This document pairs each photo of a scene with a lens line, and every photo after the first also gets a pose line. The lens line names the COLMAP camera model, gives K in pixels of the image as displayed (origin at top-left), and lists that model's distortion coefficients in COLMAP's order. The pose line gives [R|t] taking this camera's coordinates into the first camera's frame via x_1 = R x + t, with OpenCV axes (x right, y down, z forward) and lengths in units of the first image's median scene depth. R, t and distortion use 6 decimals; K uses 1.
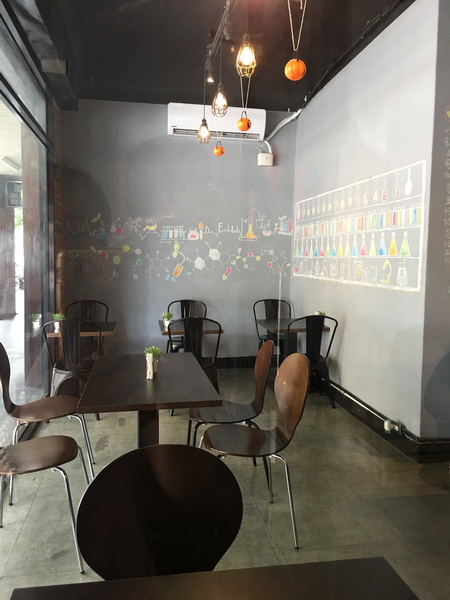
lens RADIAL K [[539.0, 0, 223.6], [0, 539.0, 300.9], [0, 0, 1]] dist [0.066124, -0.130835]
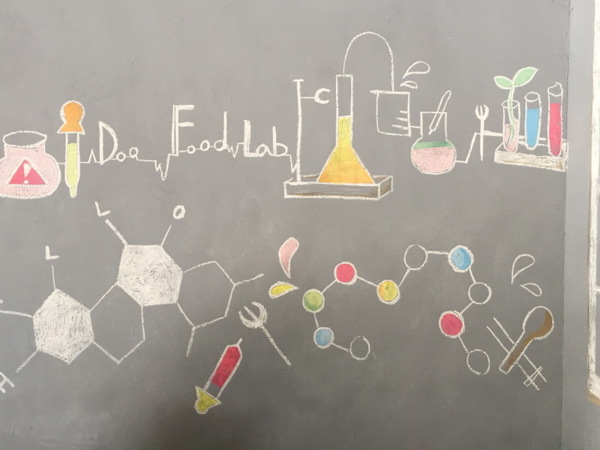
lens RADIAL K [[600.5, 0, 300.0], [0, 600.5, 225.0], [0, 0, 1]] dist [0.038650, 0.000000]
pose [[0.997517, -0.006391, -0.070138, 0.048457], [0.000008, 0.995885, -0.090631, -0.083773], [0.070429, 0.090405, 0.993412, 0.792374]]
